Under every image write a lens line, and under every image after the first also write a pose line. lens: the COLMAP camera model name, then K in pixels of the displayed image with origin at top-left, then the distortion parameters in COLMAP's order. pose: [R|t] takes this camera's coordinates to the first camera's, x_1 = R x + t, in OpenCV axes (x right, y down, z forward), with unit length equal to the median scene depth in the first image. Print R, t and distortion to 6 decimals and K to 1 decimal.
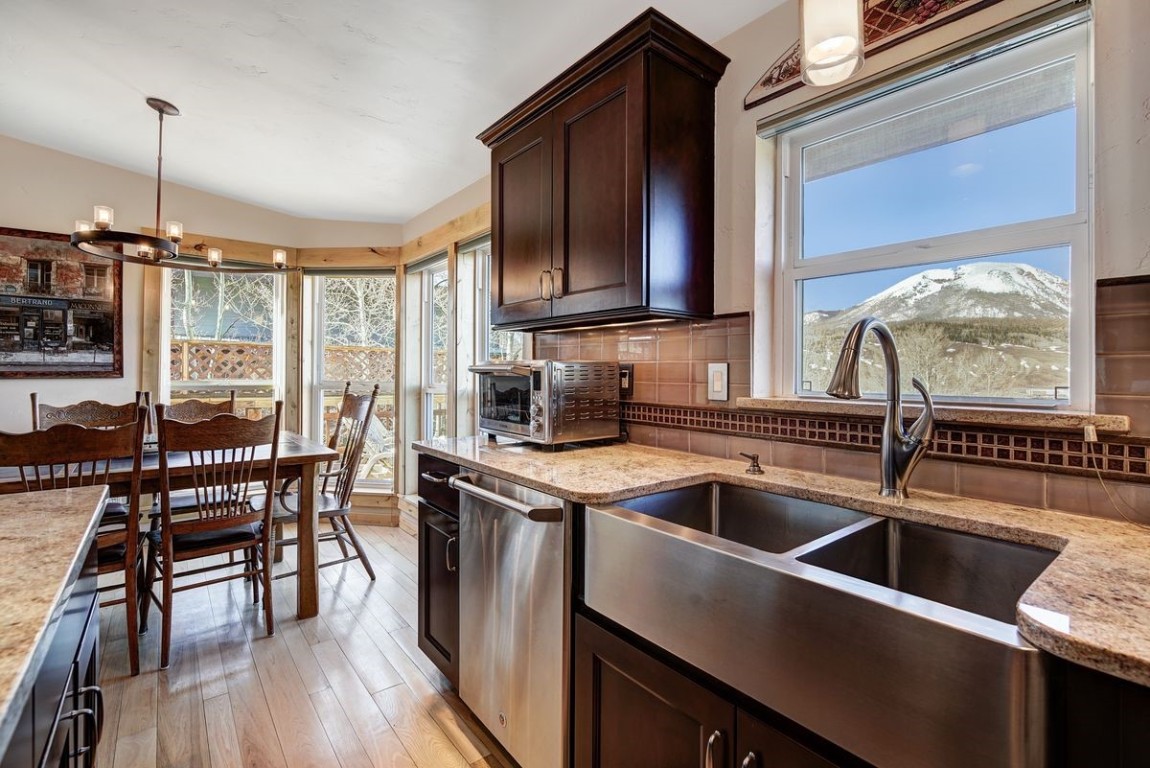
lens RADIAL K [[519.4, 0, 575.7], [0, 519.4, 368.7], [0, 0, 1]] dist [-0.001757, 0.000194]
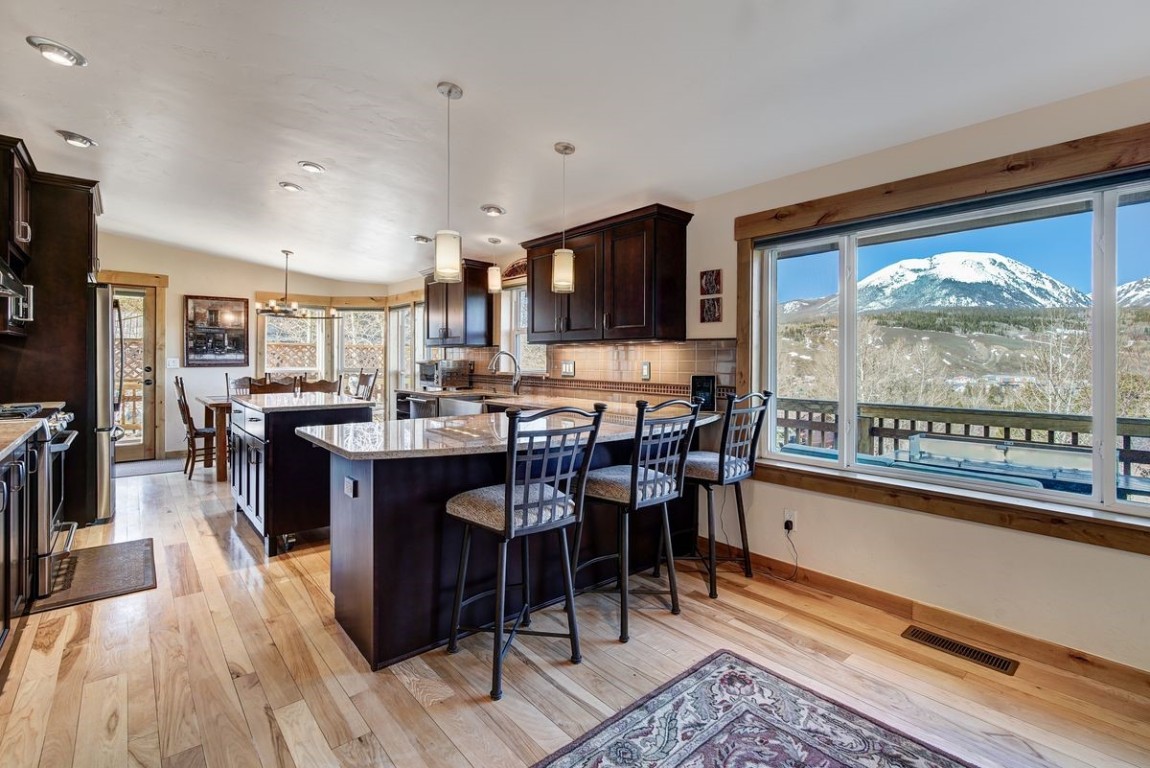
lens RADIAL K [[522.8, 0, 576.8], [0, 522.8, 359.3], [0, 0, 1]] dist [-0.003582, 0.000781]
pose [[0.999410, -0.001639, 0.034315, 0.358463], [0.001496, 0.999990, 0.004204, -0.017848], [-0.034322, -0.004150, 0.999402, -1.154161]]
